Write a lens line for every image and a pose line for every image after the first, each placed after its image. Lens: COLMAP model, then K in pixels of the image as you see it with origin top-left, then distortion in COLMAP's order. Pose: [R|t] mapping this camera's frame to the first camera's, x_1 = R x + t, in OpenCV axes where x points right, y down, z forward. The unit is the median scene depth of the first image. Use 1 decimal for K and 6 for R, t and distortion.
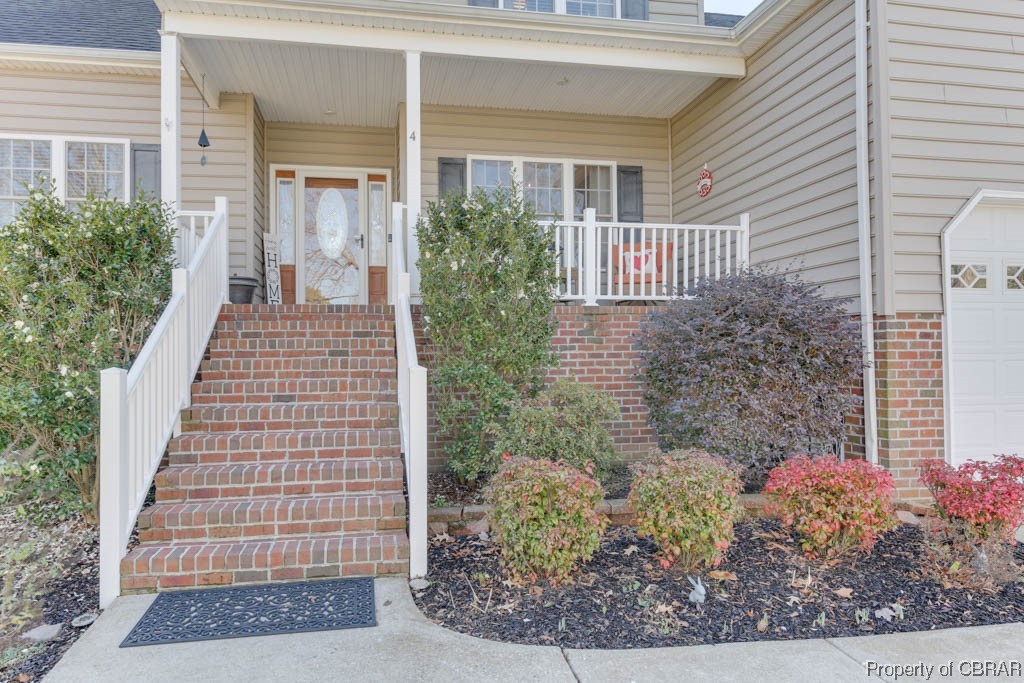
lens RADIAL K [[687.8, 0, 512.0], [0, 687.8, 341.5], [0, 0, 1]] dist [-0.001798, -0.000594]
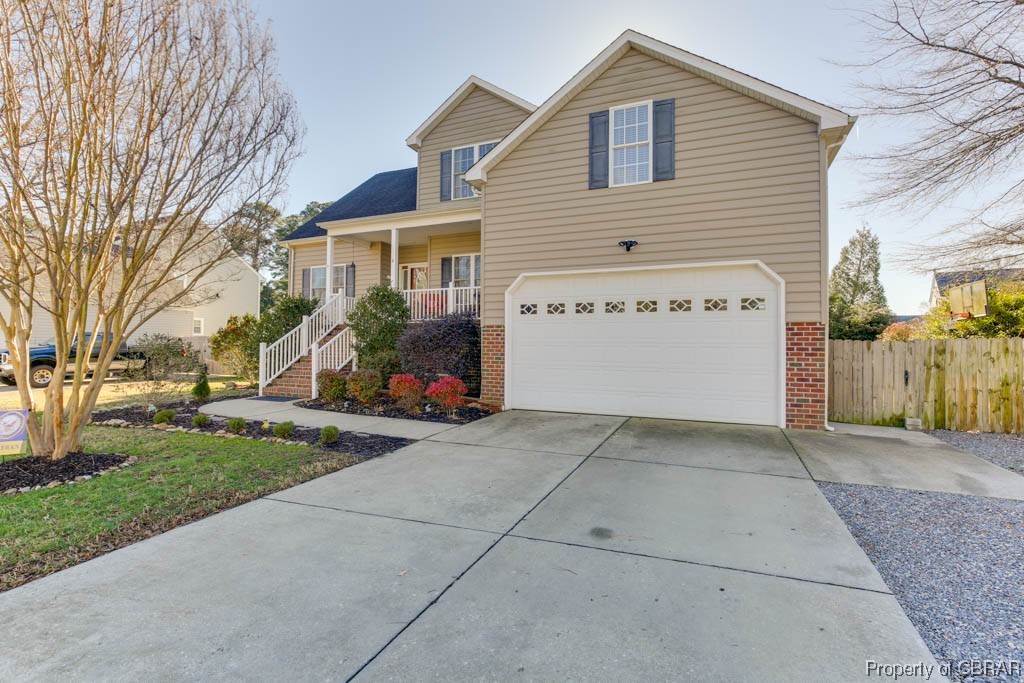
lens RADIAL K [[480.3, 0, 512.0], [0, 480.3, 341.5], [0, 0, 1]] dist [-0.000081, -0.000013]
pose [[0.827951, 0.015483, -0.560586, 1.564512], [-0.002905, 0.999724, 0.023321, -0.024344], [0.560792, -0.017680, 0.827768, -0.377948]]
